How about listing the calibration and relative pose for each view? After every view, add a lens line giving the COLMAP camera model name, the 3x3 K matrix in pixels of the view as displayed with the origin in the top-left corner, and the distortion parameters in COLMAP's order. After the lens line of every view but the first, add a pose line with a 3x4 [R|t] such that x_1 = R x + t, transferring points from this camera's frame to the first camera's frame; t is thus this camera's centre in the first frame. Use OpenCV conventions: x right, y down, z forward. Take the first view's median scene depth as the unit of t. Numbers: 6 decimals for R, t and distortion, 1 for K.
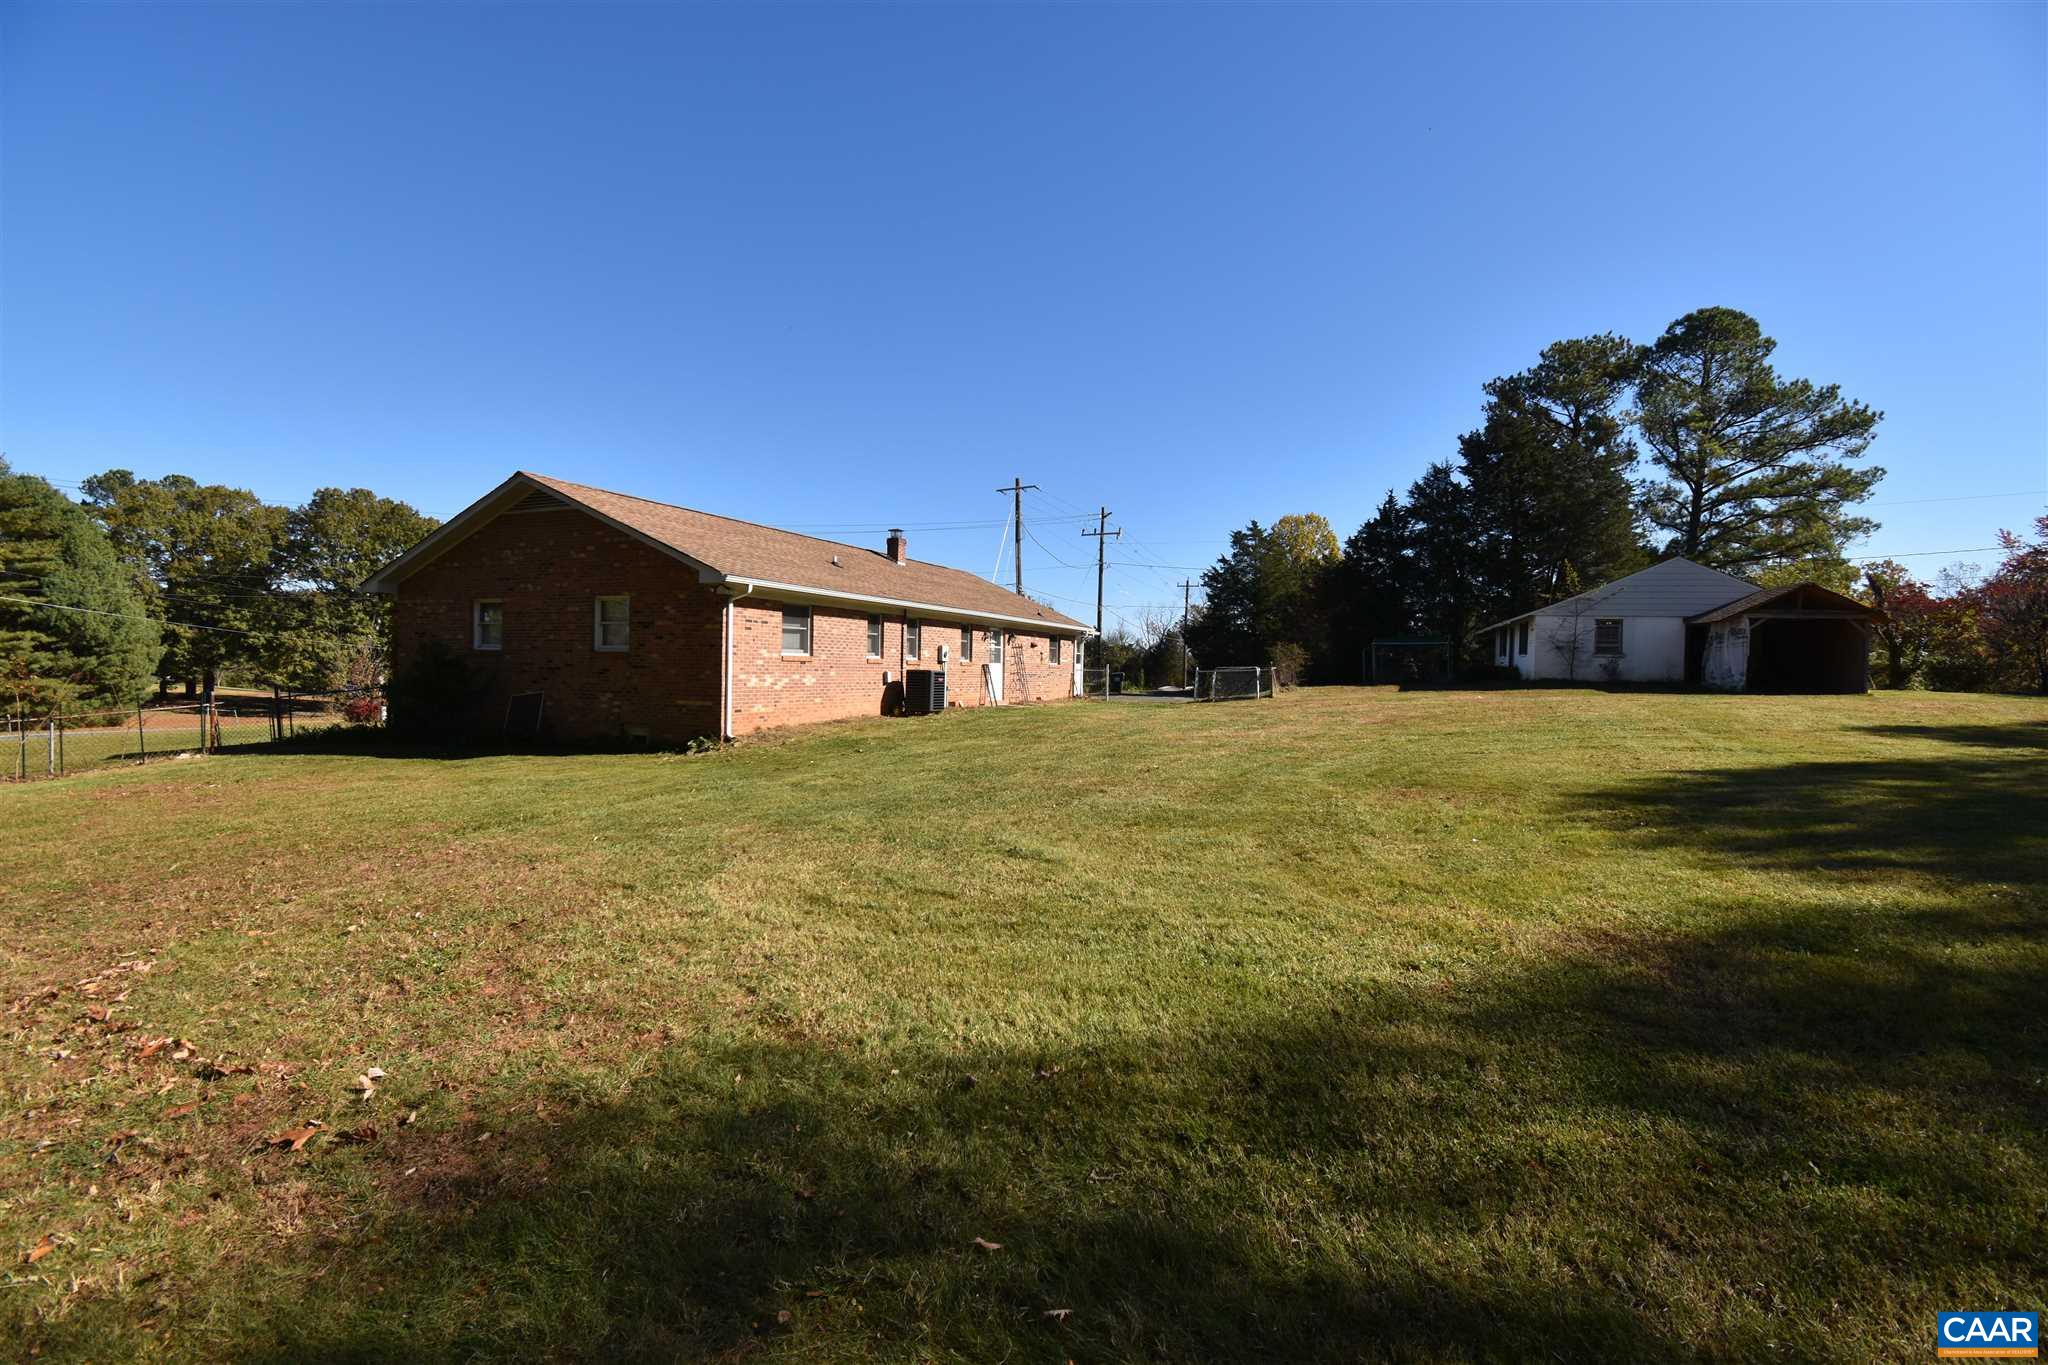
lens RADIAL K [[910.5, 0, 1020.4], [0, 910.5, 675.8], [0, 0, 1]] dist [0.011966, -0.018557]
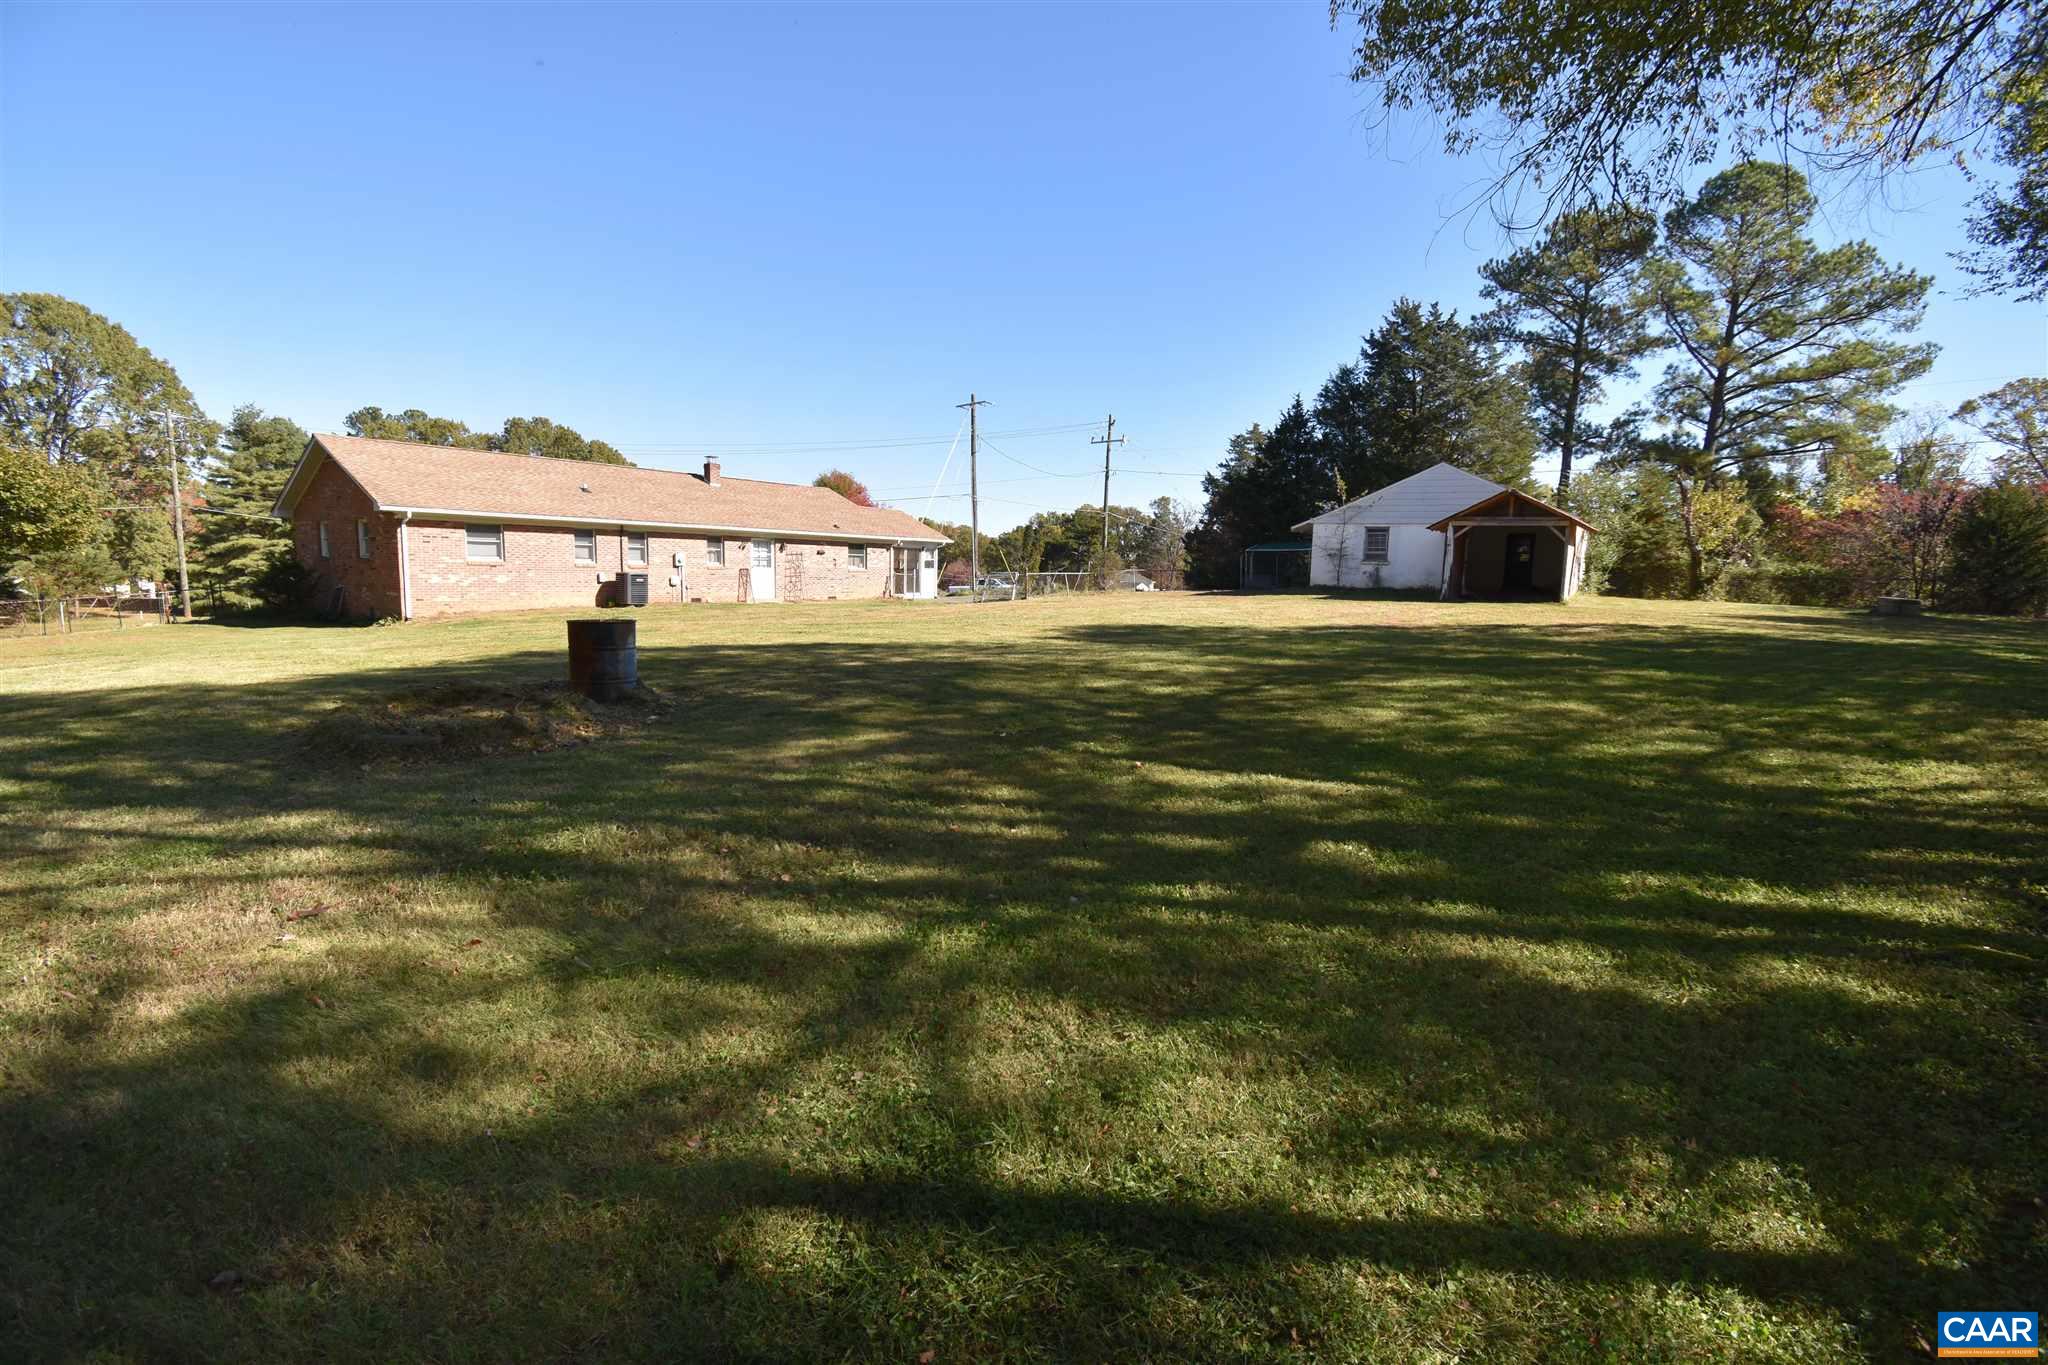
lens RADIAL K [[910.5, 0, 1027.8], [0, 910.5, 684.7], [0, 0, 1]] dist [0.011966, -0.018557]
pose [[0.970814, 0.035681, -0.237166, 0.494172], [-0.008265, 0.993262, 0.115599, -0.001501], [0.239692, -0.110265, 0.964567, -0.091041]]
